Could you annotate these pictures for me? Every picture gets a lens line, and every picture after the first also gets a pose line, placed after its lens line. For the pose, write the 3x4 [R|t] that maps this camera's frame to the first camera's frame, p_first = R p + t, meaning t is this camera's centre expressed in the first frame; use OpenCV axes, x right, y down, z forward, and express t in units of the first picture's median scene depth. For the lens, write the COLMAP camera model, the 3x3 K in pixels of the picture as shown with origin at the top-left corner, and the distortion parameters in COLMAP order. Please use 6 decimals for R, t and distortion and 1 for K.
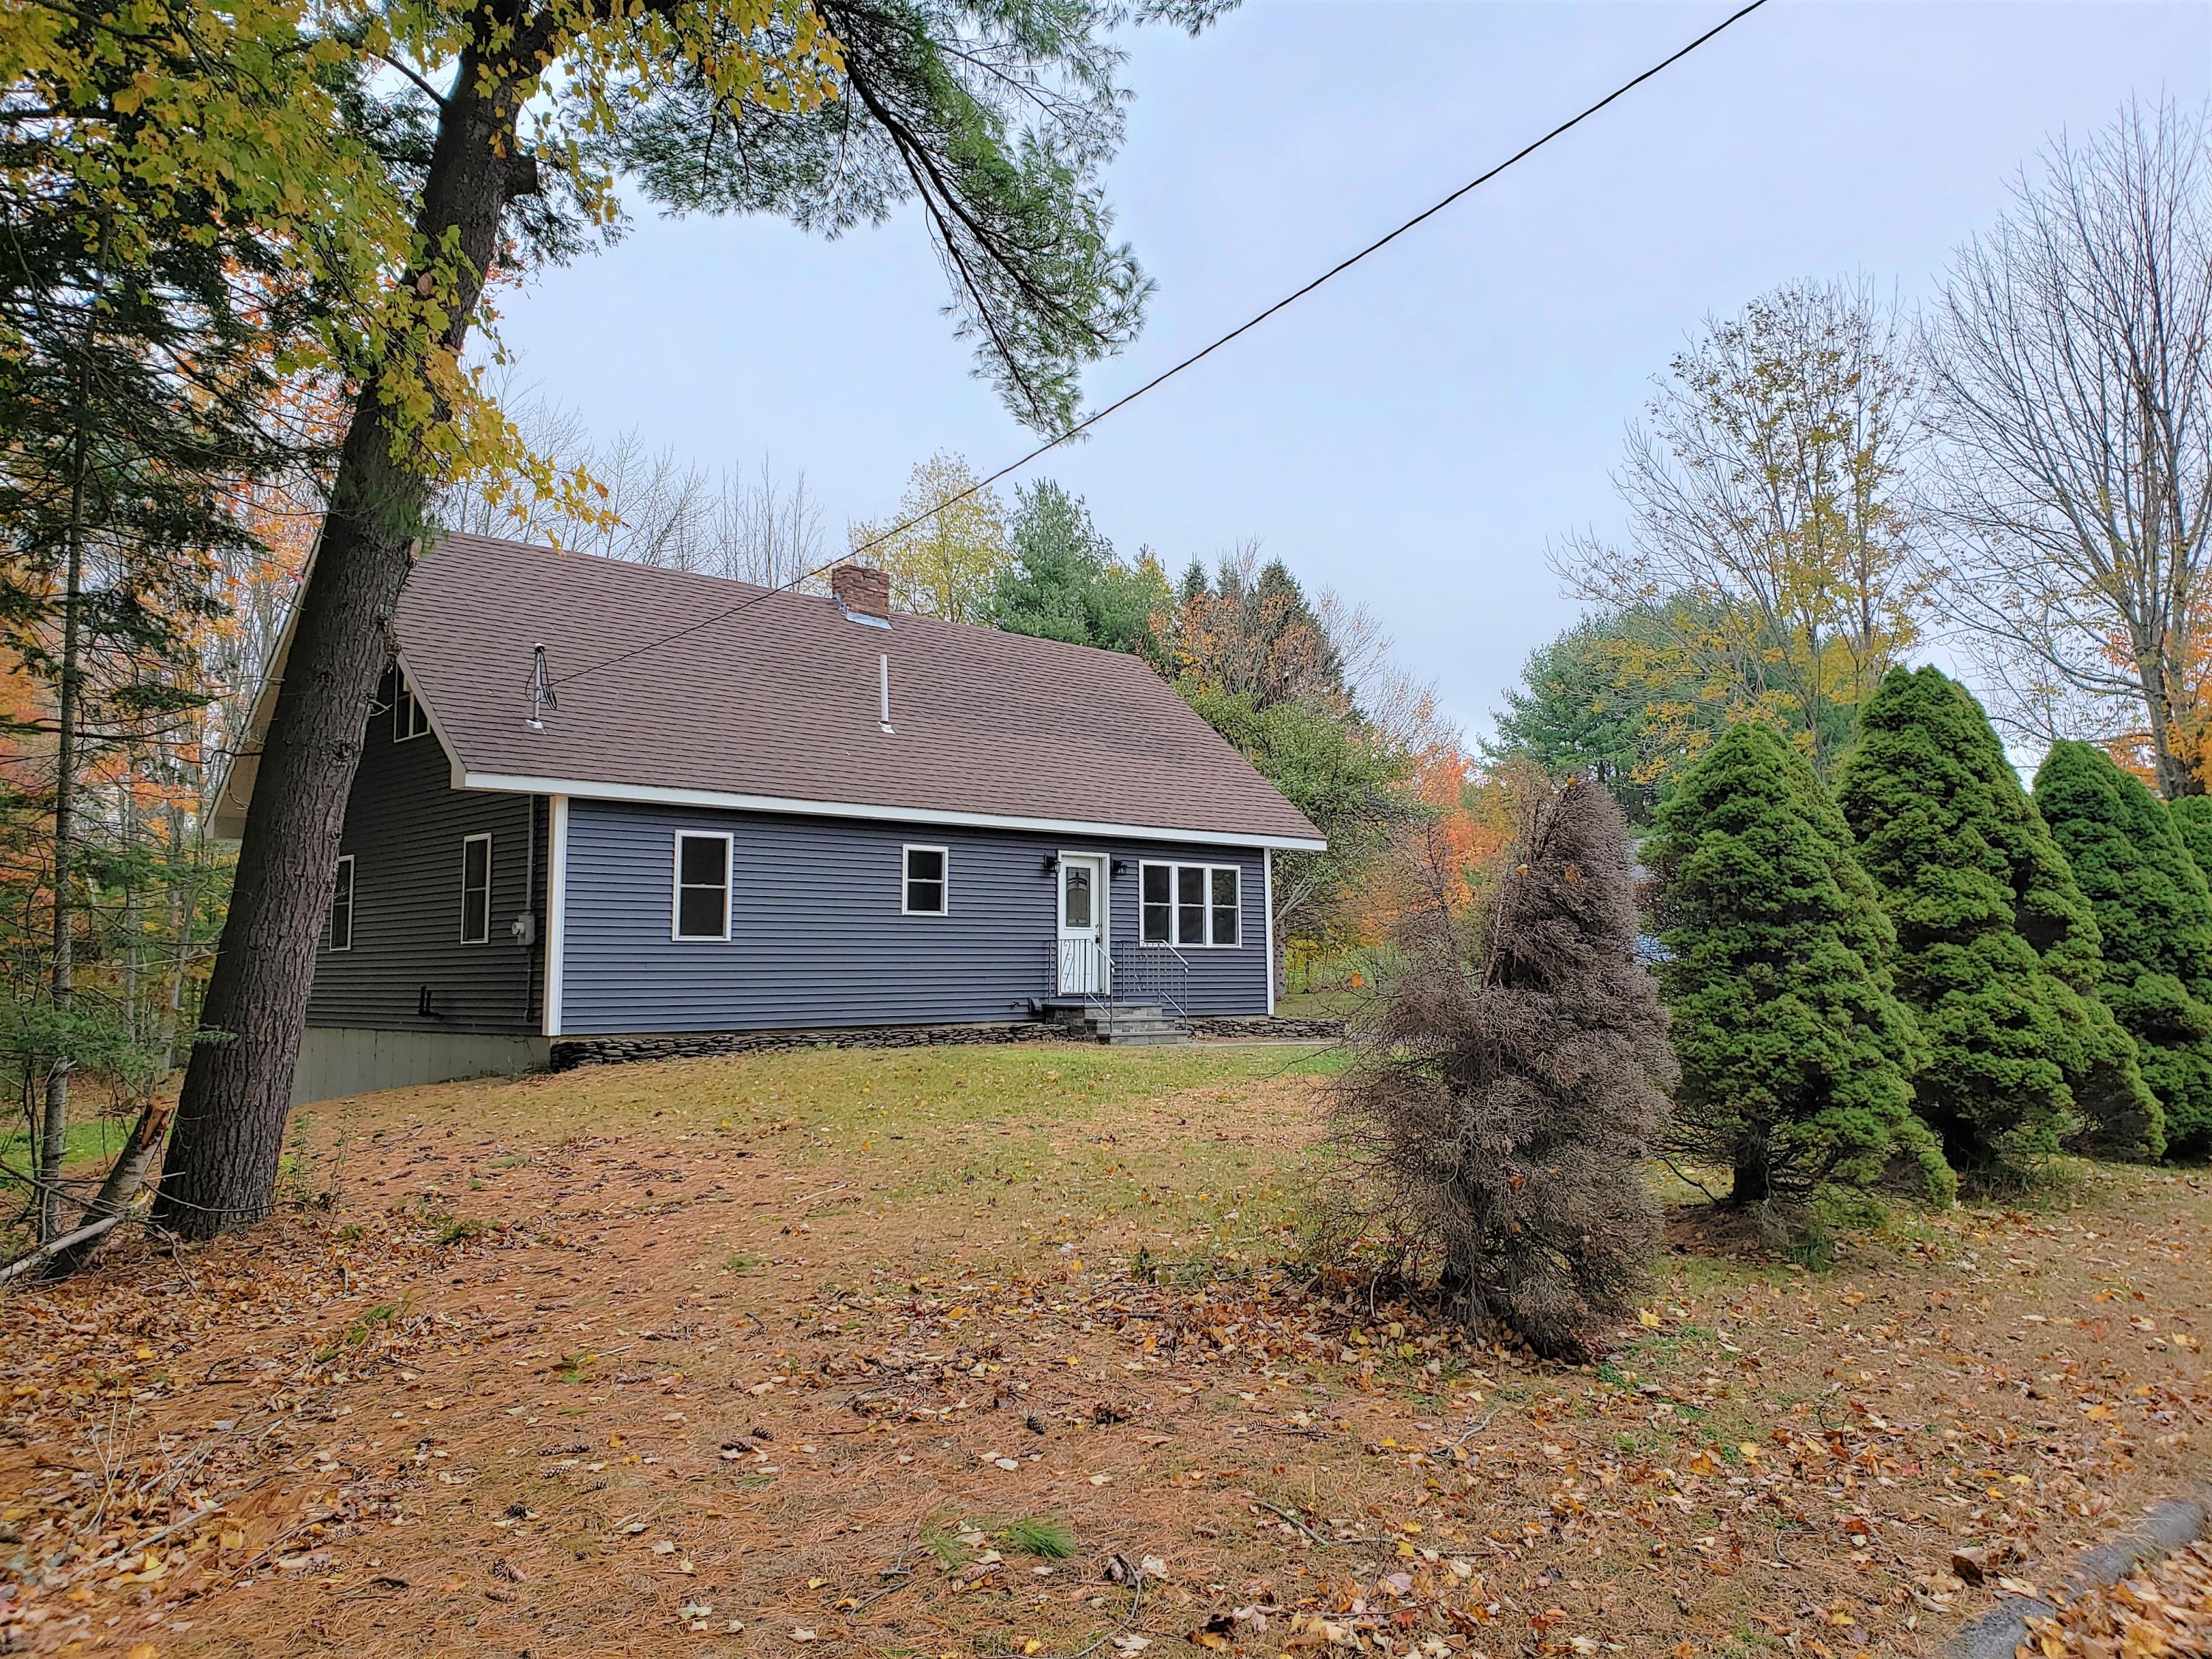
lens RADIAL K [[1725.1, 0, 1118.1], [0, 1725.1, 805.5], [0, 0, 1]] dist [0.009497, 0.015731]
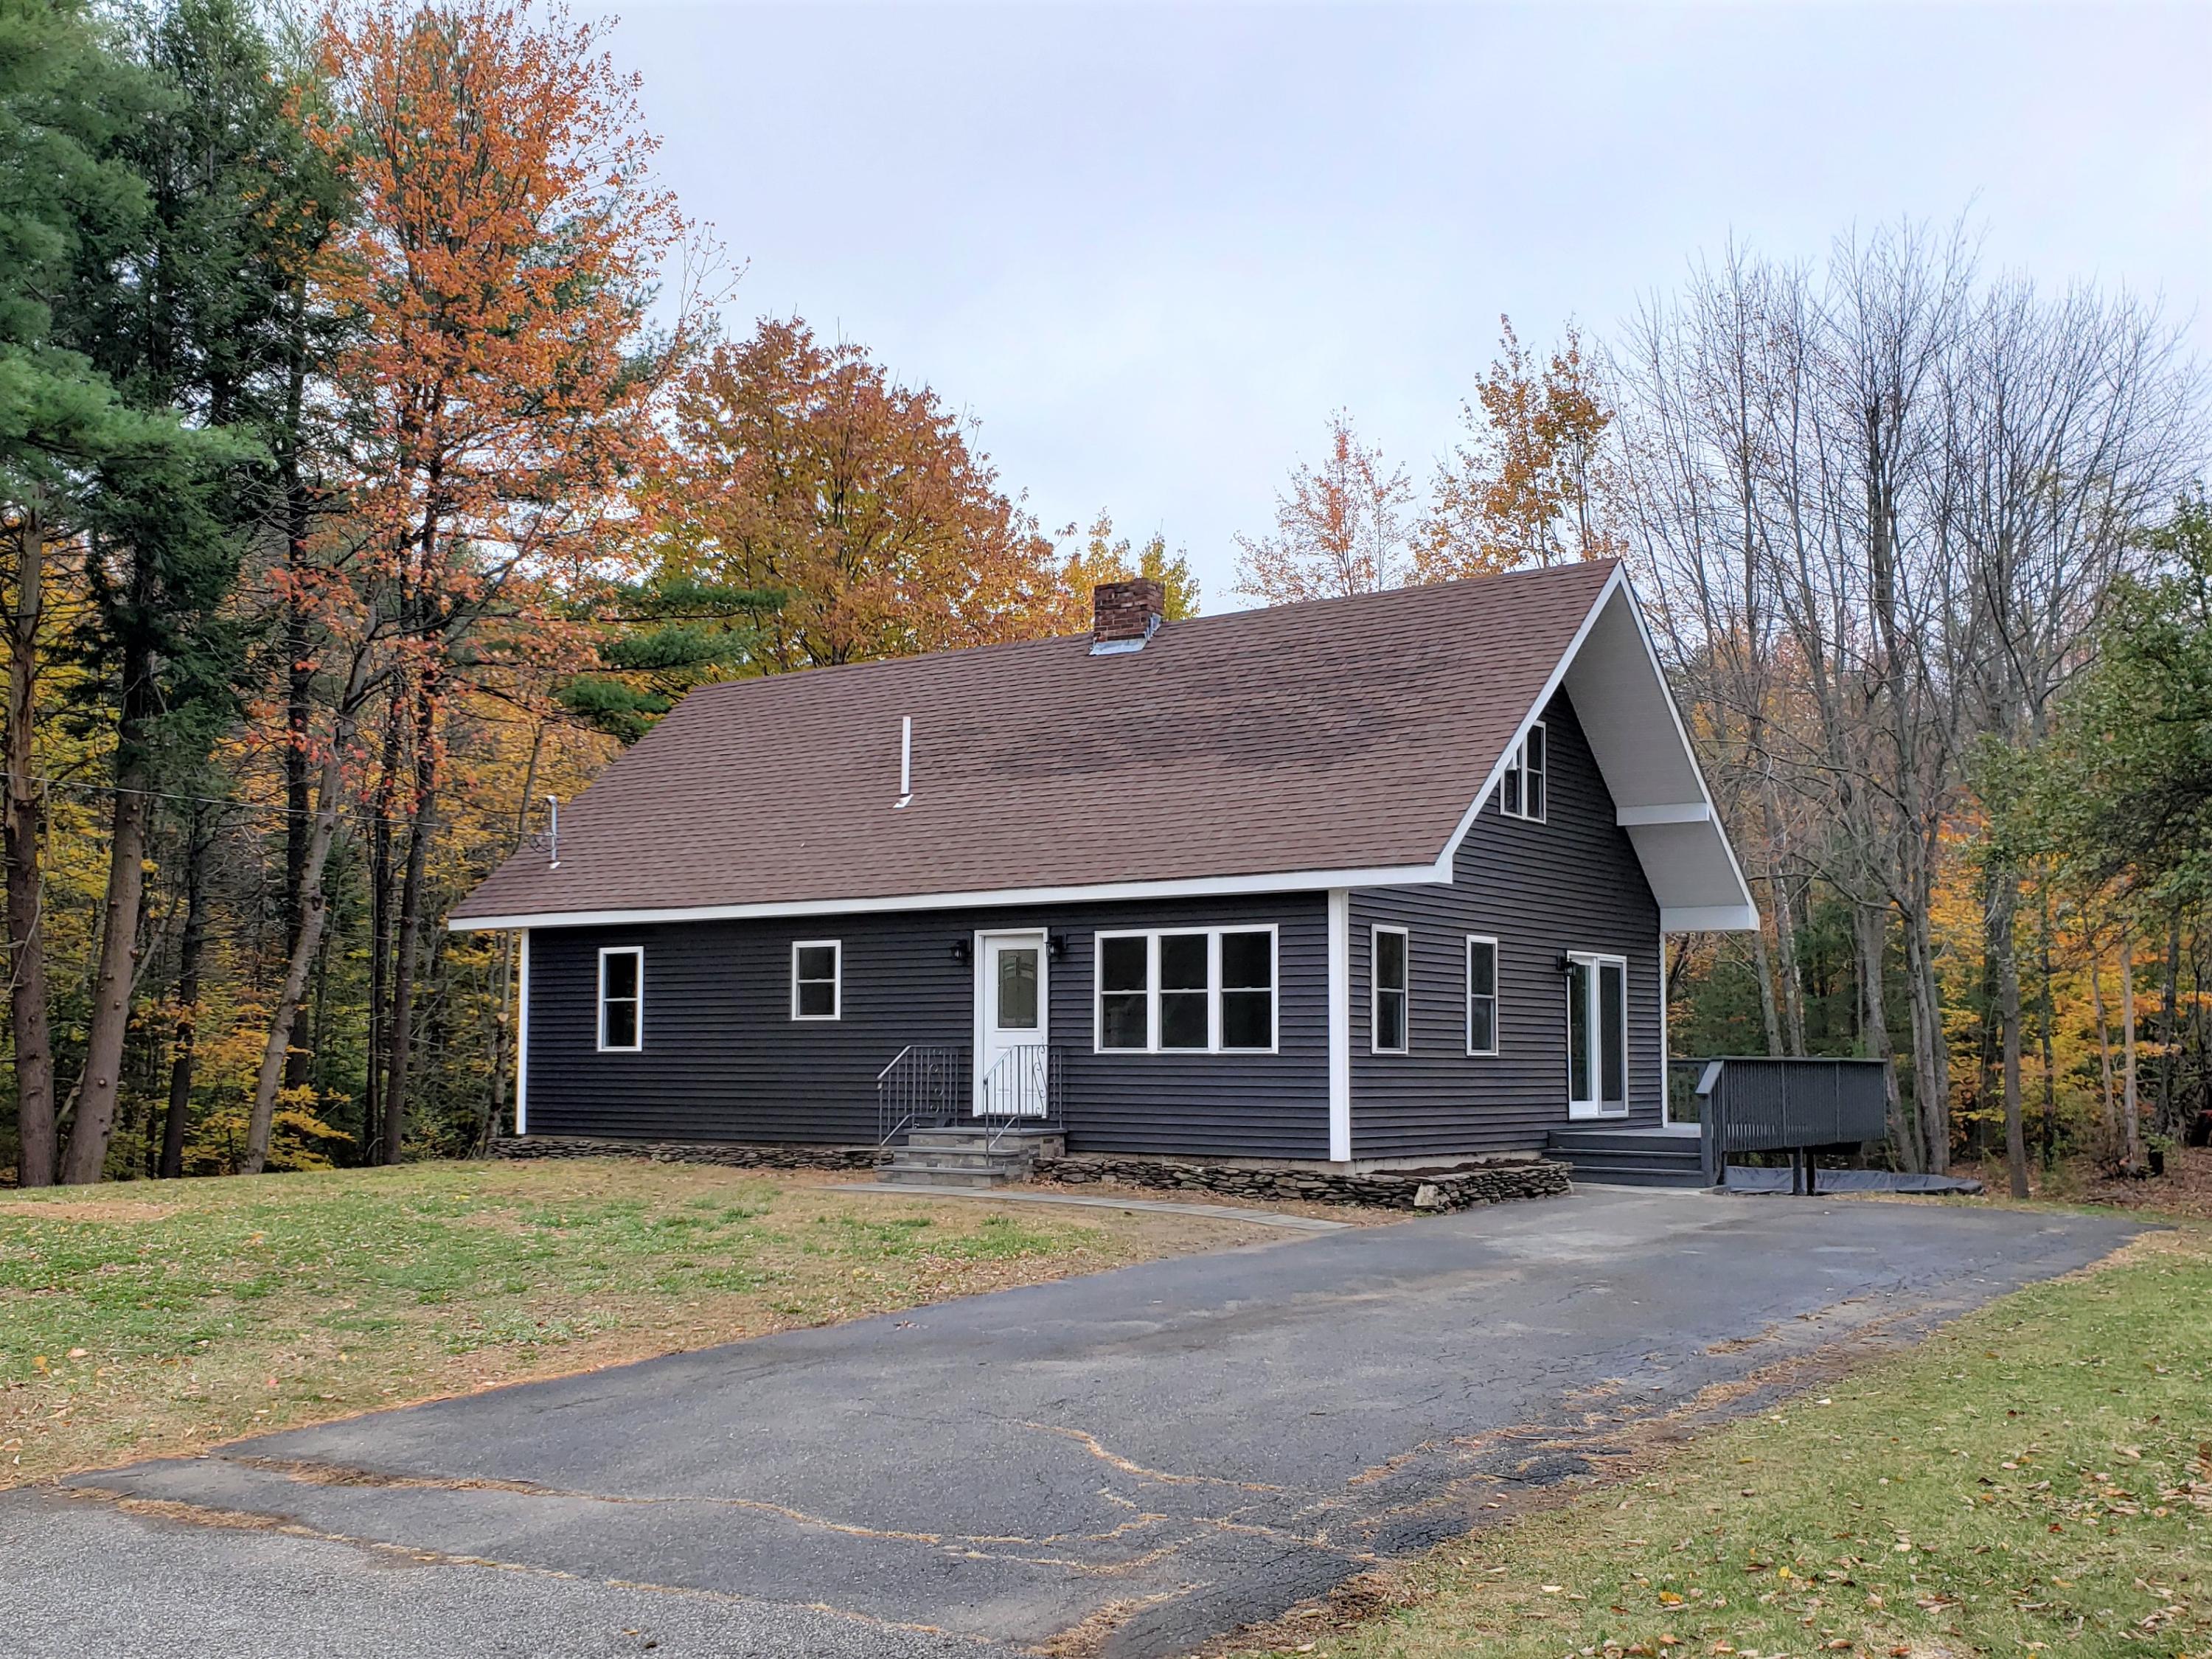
lens RADIAL K [[2161.8, 0, 1038.9], [0, 2161.8, 932.0], [0, 0, 1]] dist [0.232240, -0.783745]
pose [[0.161270, -0.069303, -0.984474, 0.873334], [0.076552, 0.995404, -0.057532, 0.080006], [0.983937, -0.066085, 0.165834, 0.816718]]
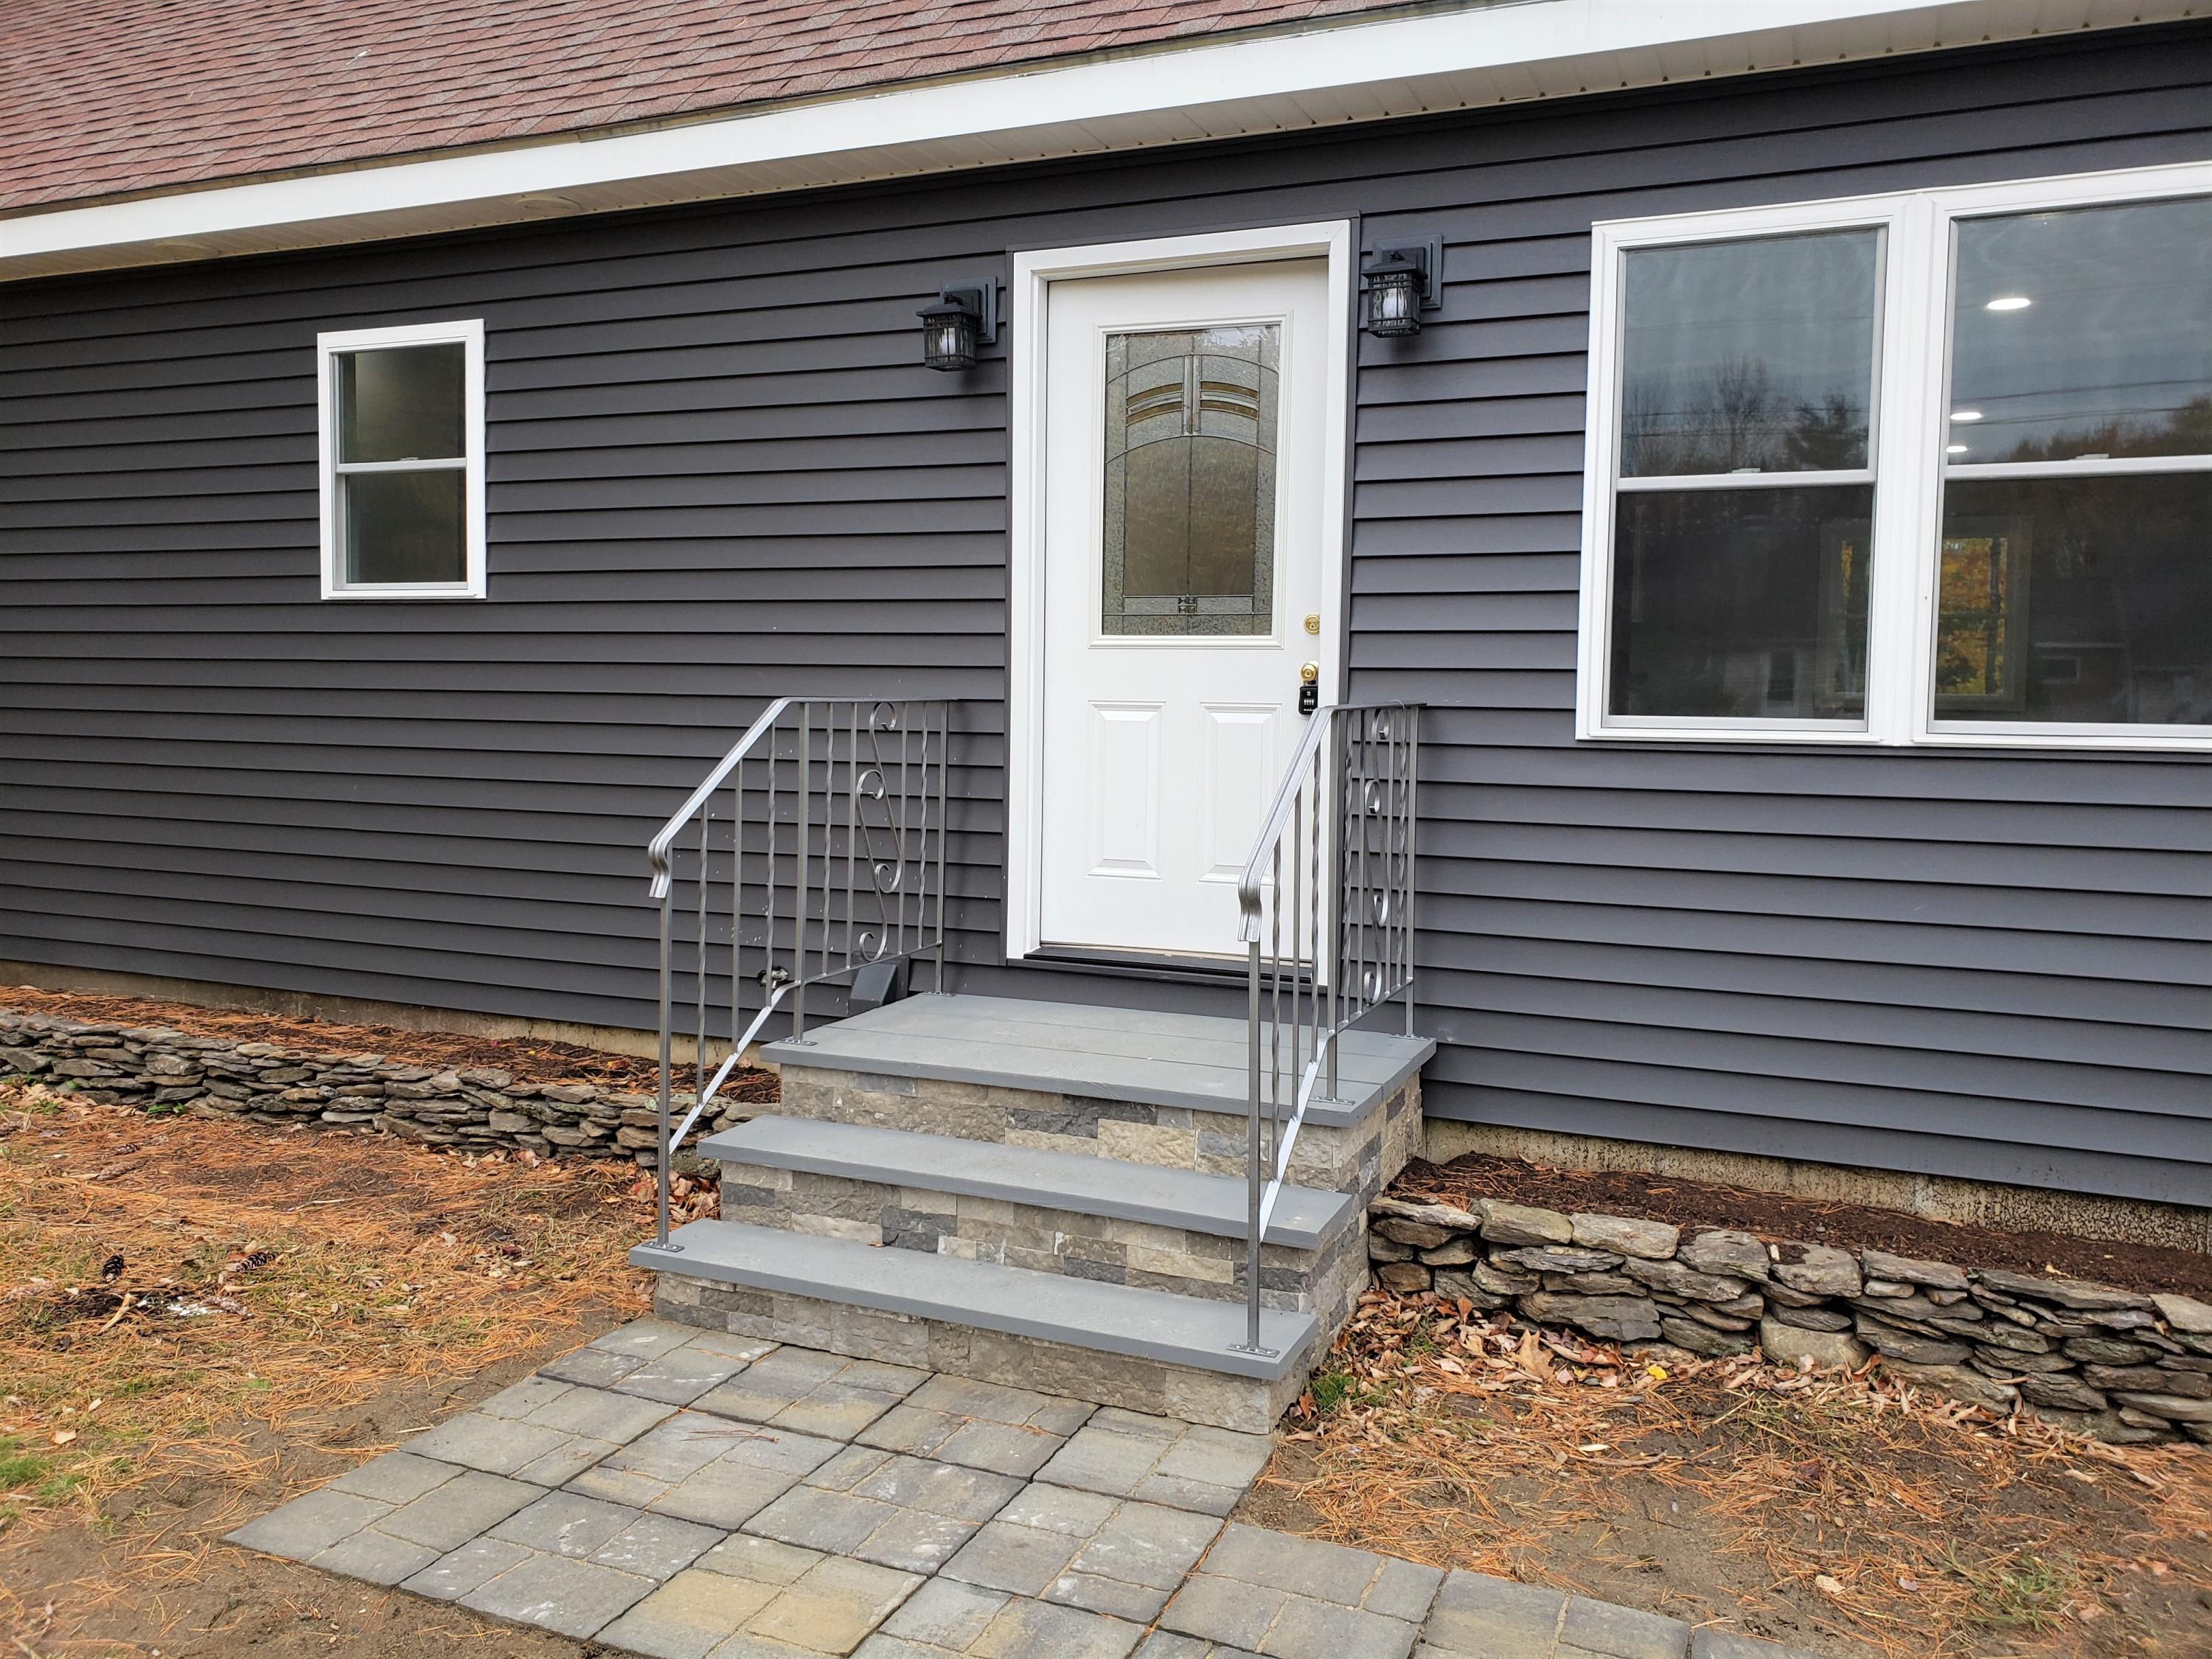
lens RADIAL K [[1582.4, 0, 1172.7], [0, 1582.4, 835.9], [0, 0, 1]] dist [0.043395, 0.002360]
pose [[0.409914, 0.069332, -0.909485, 0.138010], [0.059084, 0.992995, 0.102328, 0.071359], [0.910209, -0.095681, 0.402946, 0.880938]]
